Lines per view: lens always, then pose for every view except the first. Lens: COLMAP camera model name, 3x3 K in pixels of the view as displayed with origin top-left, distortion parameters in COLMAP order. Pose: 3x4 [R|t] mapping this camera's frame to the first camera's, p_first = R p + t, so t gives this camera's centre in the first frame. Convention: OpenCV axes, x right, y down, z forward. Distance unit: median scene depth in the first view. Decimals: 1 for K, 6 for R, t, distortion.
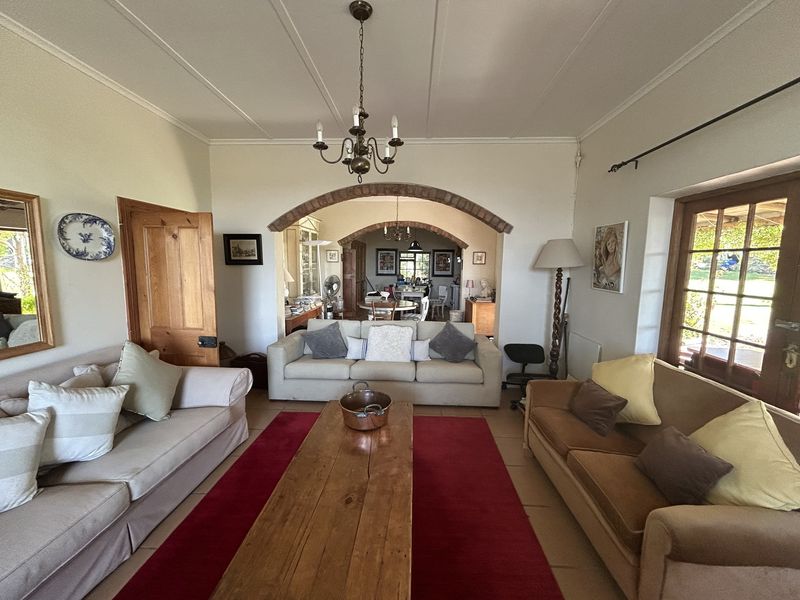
lens RADIAL K [[323.2, 0, 400.0], [0, 323.2, 300.0], [0, 0, 1]] dist [0.001071, 0.000189]
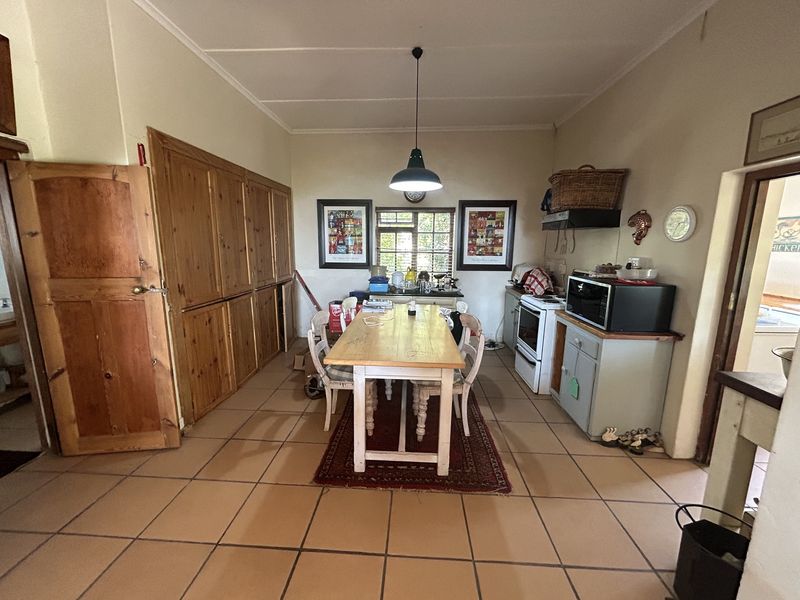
lens RADIAL K [[323.2, 0, 400.0], [0, 323.2, 300.0], [0, 0, 1]] dist [0.001071, 0.000189]
pose [[0.999958, -0.007517, -0.005291, 0.029748], [0.007843, 0.997882, 0.064577, -0.063561], [0.004794, -0.064616, 0.997899, 0.616732]]
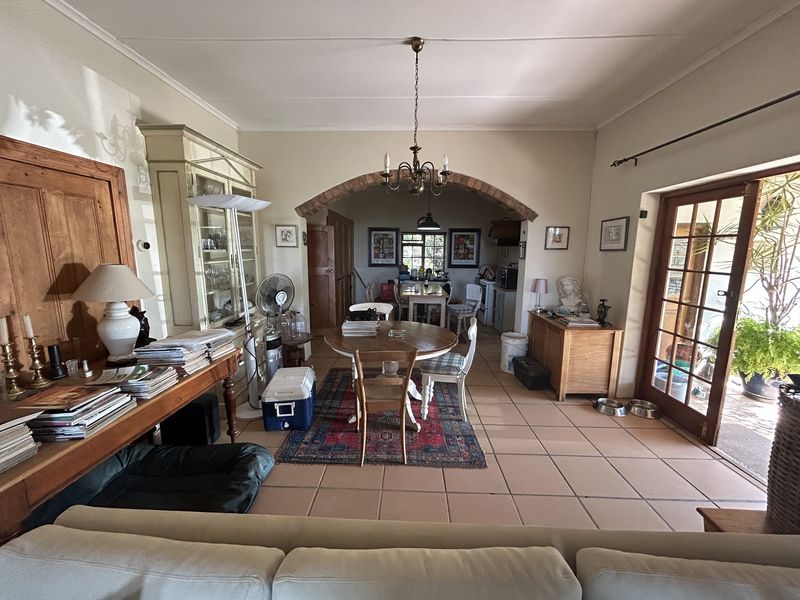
lens RADIAL K [[323.2, 0, 400.0], [0, 323.2, 300.0], [0, 0, 1]] dist [0.001071, 0.000189]
pose [[0.999810, -0.009007, 0.017281, -0.019248], [0.008243, 0.999005, 0.043834, -0.034991], [-0.017659, -0.043683, 0.998889, 0.308644]]
